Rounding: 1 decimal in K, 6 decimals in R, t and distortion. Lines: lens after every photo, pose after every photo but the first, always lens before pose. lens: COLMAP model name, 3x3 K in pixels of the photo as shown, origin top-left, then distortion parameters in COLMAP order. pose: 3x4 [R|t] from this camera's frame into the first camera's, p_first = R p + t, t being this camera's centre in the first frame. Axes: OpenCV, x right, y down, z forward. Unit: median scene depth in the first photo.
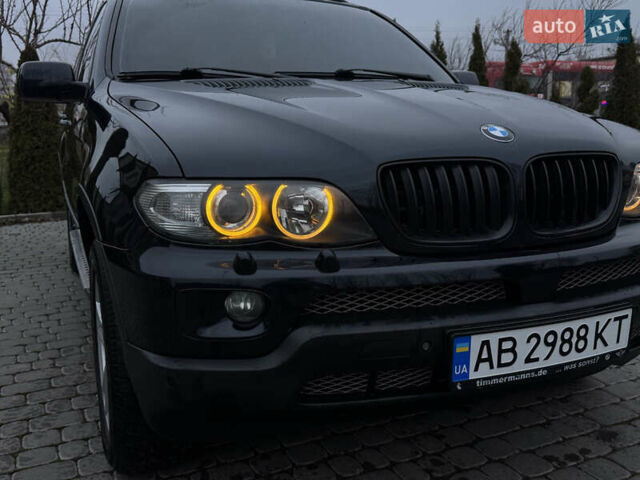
lens RADIAL K [[634.6, 0, 323.5], [0, 634.6, 241.0], [0, 0, 1]] dist [0.186530, -0.408933]
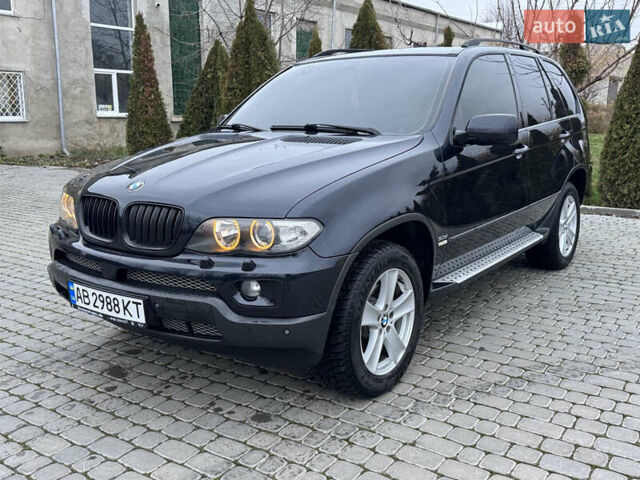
lens RADIAL K [[632.2, 0, 320.0], [0, 632.2, 240.0], [0, 0, 1]] dist [0.217040, -0.511078]
pose [[0.499575, 0.189173, -0.845363, 2.192665], [-0.154755, 0.979656, 0.127771, -0.349507], [0.852336, 0.066993, 0.518687, 0.550324]]
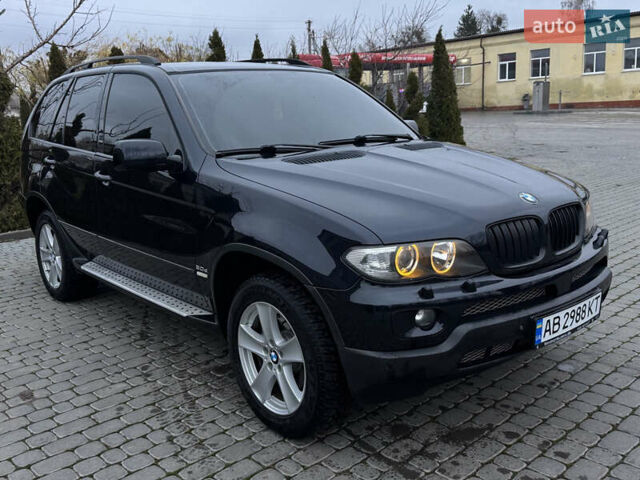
lens RADIAL K [[634.6, 0, 323.5], [0, 634.6, 241.0], [0, 0, 1]] dist [0.186530, -0.408933]
pose [[0.953397, -0.088982, 0.288299, -0.801542], [0.081462, 0.995952, 0.038003, -0.174465], [-0.290514, -0.012746, 0.956786, -0.513844]]
